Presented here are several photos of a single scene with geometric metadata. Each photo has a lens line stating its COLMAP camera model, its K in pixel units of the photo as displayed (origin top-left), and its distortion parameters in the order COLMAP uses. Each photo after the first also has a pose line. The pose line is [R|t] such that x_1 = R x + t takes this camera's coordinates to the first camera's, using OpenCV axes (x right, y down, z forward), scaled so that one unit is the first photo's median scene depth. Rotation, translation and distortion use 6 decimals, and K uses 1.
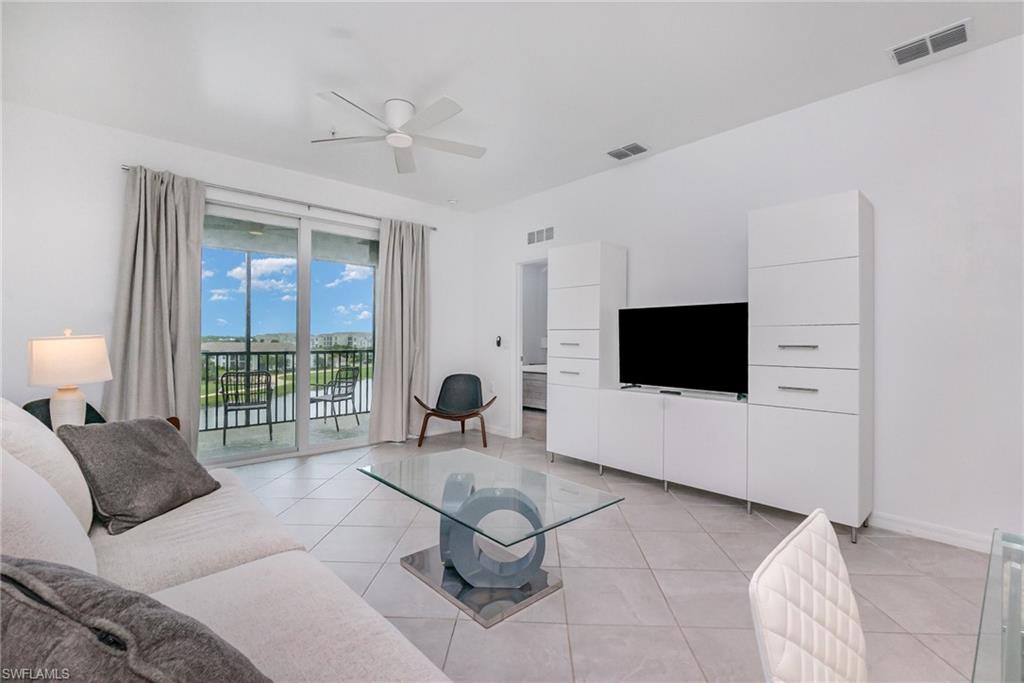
lens RADIAL K [[449.4, 0, 516.5], [0, 449.4, 340.4], [0, 0, 1]] dist [-0.001391, -0.000411]
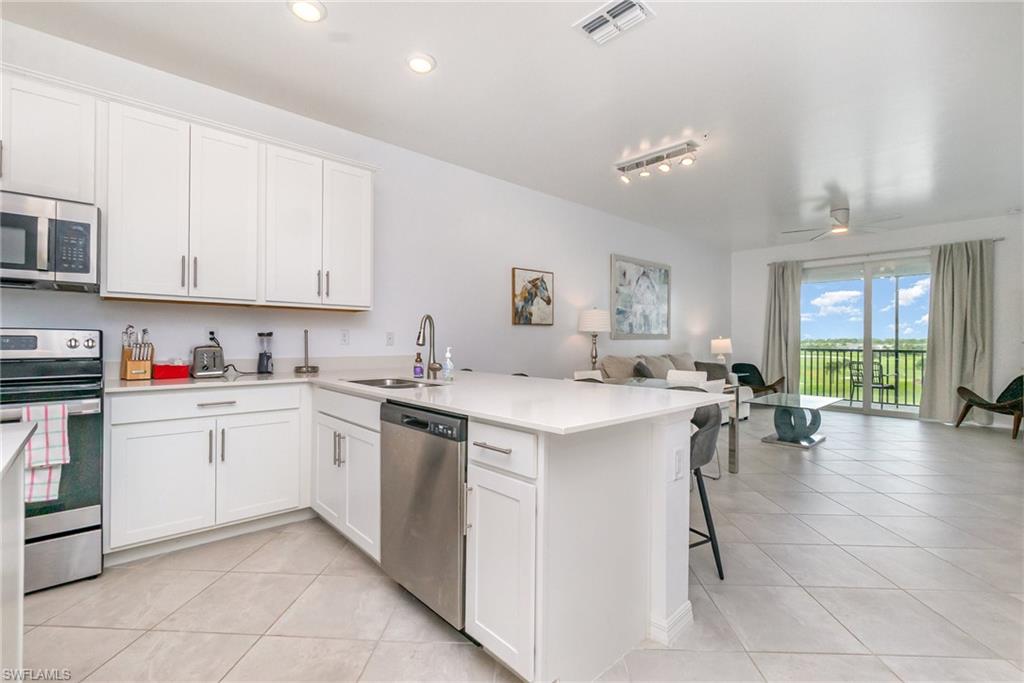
lens RADIAL K [[449.4, 0, 516.4], [0, 449.4, 342.5], [0, 0, 1]] dist [-0.001391, -0.000411]
pose [[-0.013531, 0.004836, -0.999897, 0.925024], [-0.006959, 0.999964, 0.004931, 0.005919], [0.999884, 0.007025, -0.013497, -0.162283]]
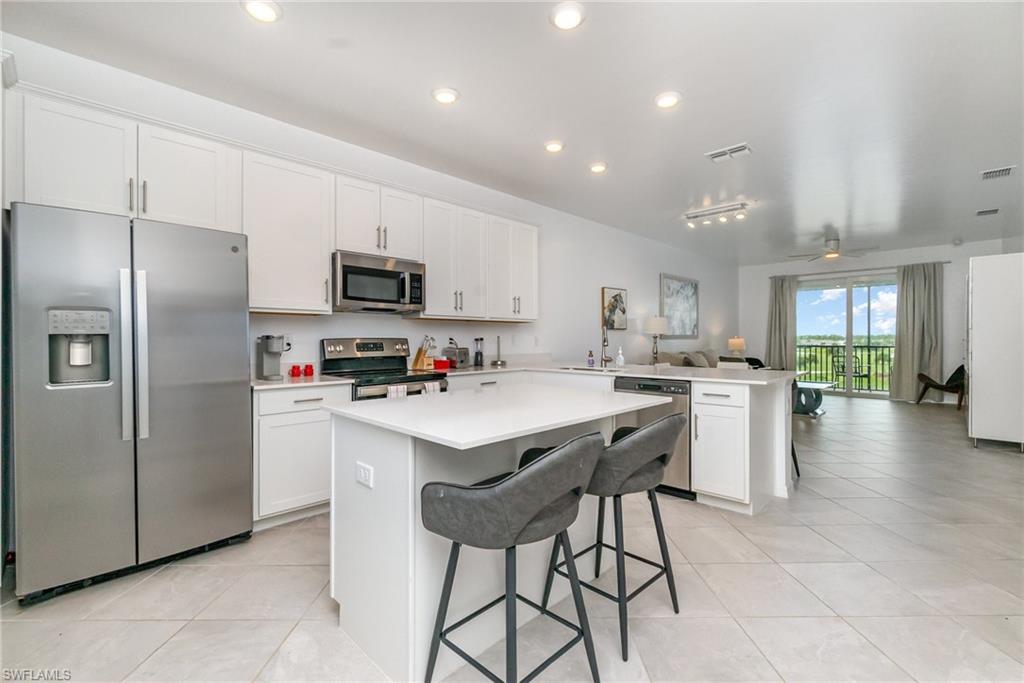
lens RADIAL K [[449.4, 0, 517.4], [0, 449.4, 341.1], [0, 0, 1]] dist [-0.001391, -0.000411]
pose [[0.042071, 0.003692, -0.999108, 1.208644], [0.001894, 0.999991, 0.003775, 0.000656], [0.999113, -0.002051, 0.042064, -0.452011]]
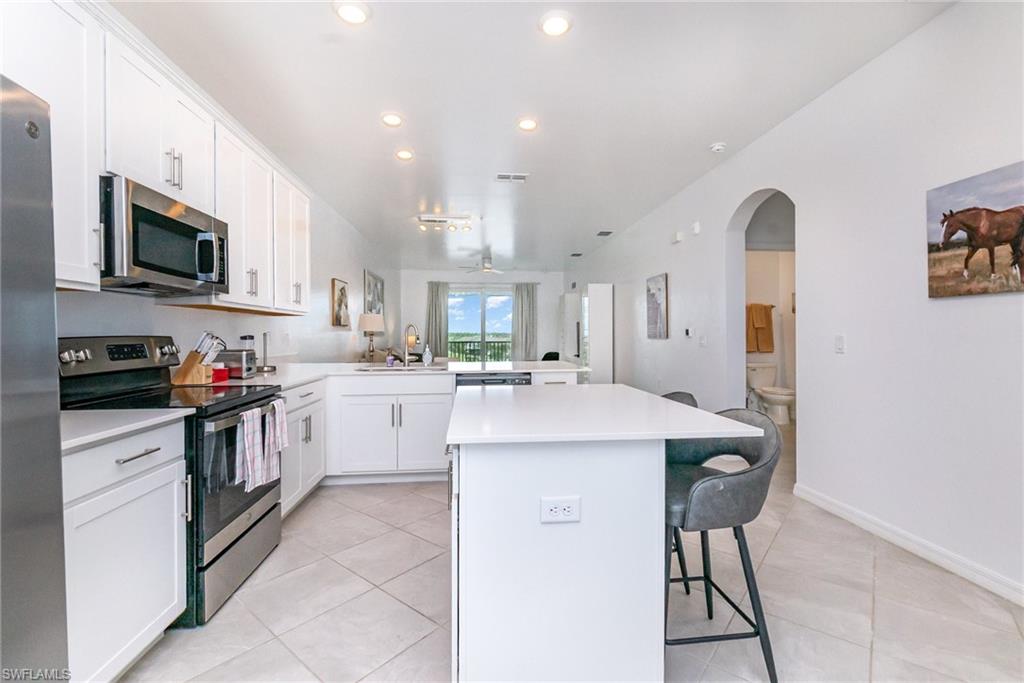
lens RADIAL K [[449.4, 0, 521.4], [0, 449.4, 338.4], [0, 0, 1]] dist [-0.001391, -0.000411]
pose [[0.802099, 0.001463, -0.597189, 1.022745], [0.003427, 0.999969, 0.007052, -0.001542], [0.597181, -0.007703, 0.802069, -0.756051]]
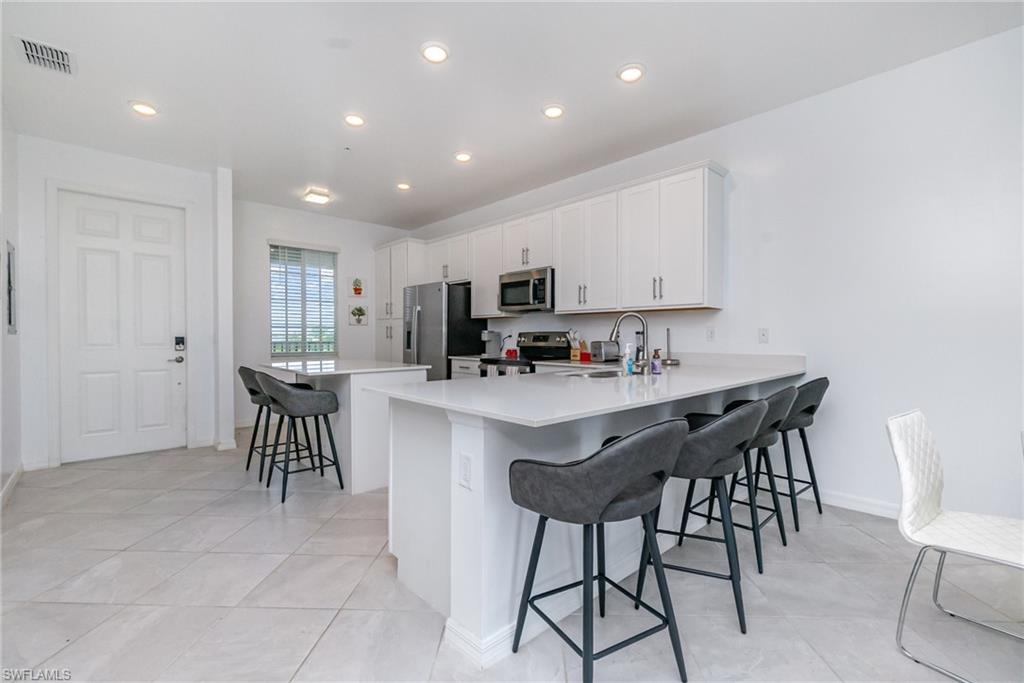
lens RADIAL K [[449.4, 0, 514.7], [0, 449.4, 350.2], [0, 0, 1]] dist [-0.001391, -0.000411]
pose [[-0.999999, 0.000029, 0.001165, 0.564888], [0.000066, 0.999478, 0.032310, 0.005443], [-0.001163, 0.032310, -0.999477, 0.249282]]
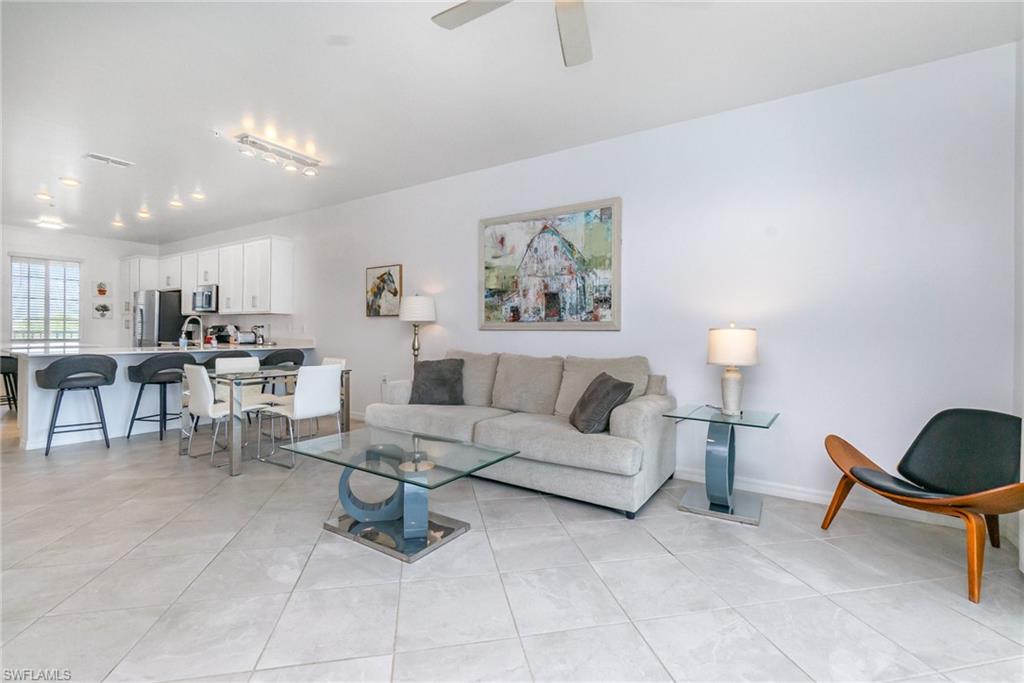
lens RADIAL K [[449.4, 0, 537.8], [0, 449.4, 338.4], [0, 0, 1]] dist [-0.001391, -0.000411]
pose [[-0.968142, -0.003915, -0.250371, -0.066035], [-0.009636, 0.999720, 0.021630, -0.001472], [0.250216, 0.023354, -0.967908, 0.909857]]
